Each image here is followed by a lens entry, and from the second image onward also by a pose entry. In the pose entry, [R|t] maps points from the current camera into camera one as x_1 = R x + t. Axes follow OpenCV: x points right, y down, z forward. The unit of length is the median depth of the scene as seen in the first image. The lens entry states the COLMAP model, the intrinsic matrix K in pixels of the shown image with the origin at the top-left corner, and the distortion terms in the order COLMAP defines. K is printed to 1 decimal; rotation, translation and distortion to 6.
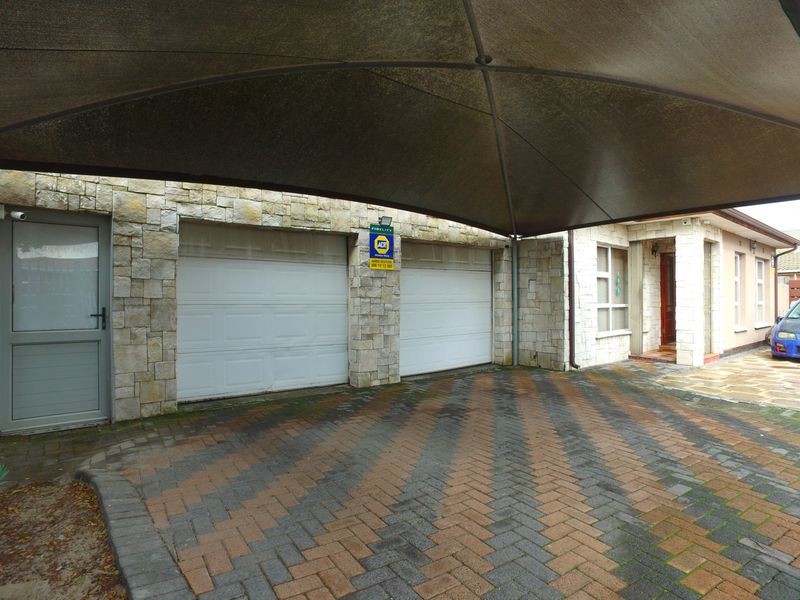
lens RADIAL K [[465.8, 0, 400.0], [0, 465.8, 300.0], [0, 0, 1]] dist [-0.124010, 0.089746]
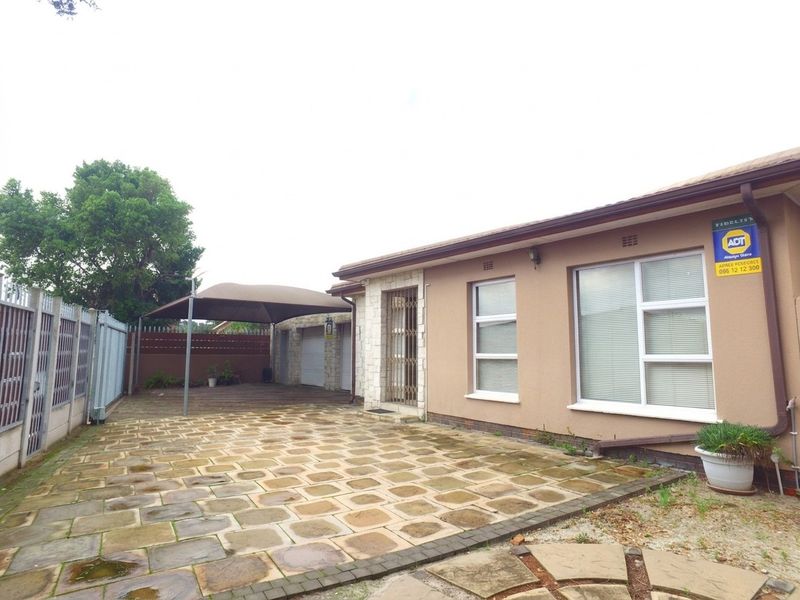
lens RADIAL K [[477.2, 0, 358.5], [0, 477.2, 276.0], [0, 0, 1]] dist [-0.028149, 0.000041]
pose [[-0.113446, -0.154202, -0.981505, 2.463414], [0.000273, 0.987878, -0.155234, -0.004400], [0.993544, -0.017878, -0.112029, 1.487316]]
